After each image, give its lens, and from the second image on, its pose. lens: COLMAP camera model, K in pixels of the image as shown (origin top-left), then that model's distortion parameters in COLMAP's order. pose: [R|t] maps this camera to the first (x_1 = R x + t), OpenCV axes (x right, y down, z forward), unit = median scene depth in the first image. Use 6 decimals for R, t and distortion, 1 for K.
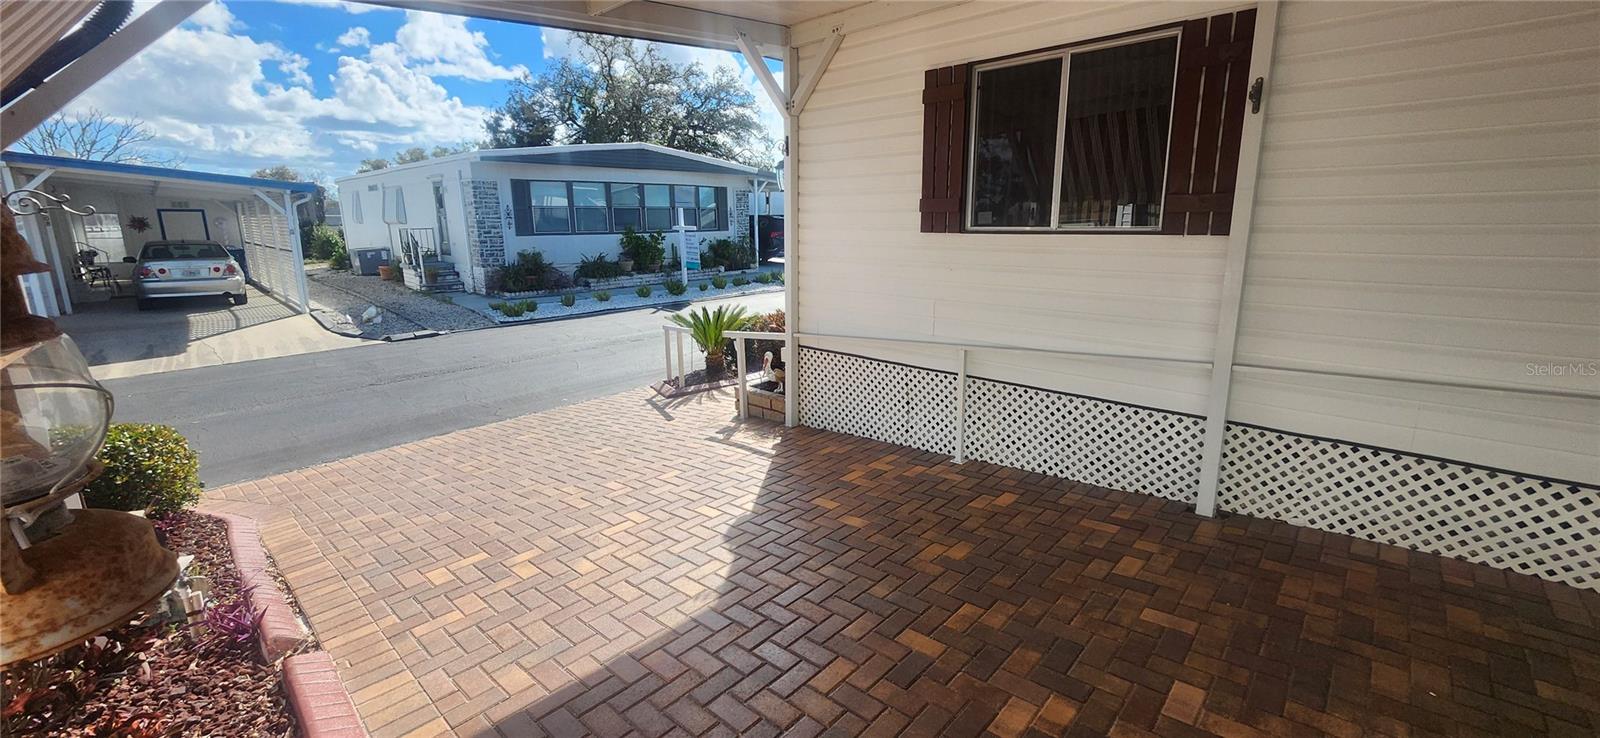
lens RADIAL K [[635.3, 0, 819.8], [0, 635.3, 365.9], [0, 0, 1]] dist [-0.000070, -0.000517]
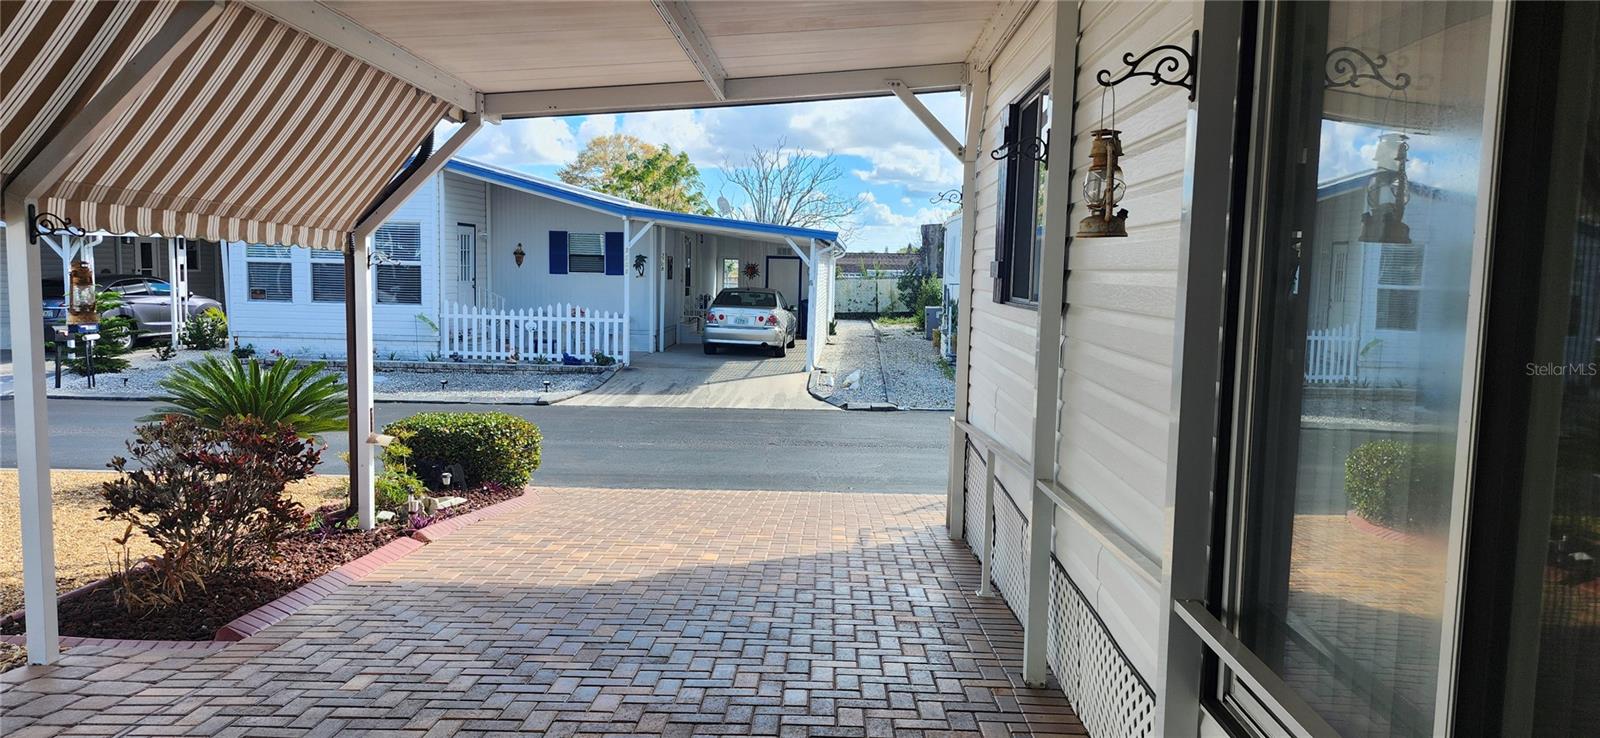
lens RADIAL K [[1130.1, 0, 794.5], [0, 1130.1, 388.4], [0, 0, 1]] dist [0.081698, 0.000764]
pose [[0.632781, 0.095497, -0.768419, 1.139193], [-0.189598, 0.981267, -0.034181, -0.001236], [0.750760, 0.167320, 0.639033, -0.088886]]
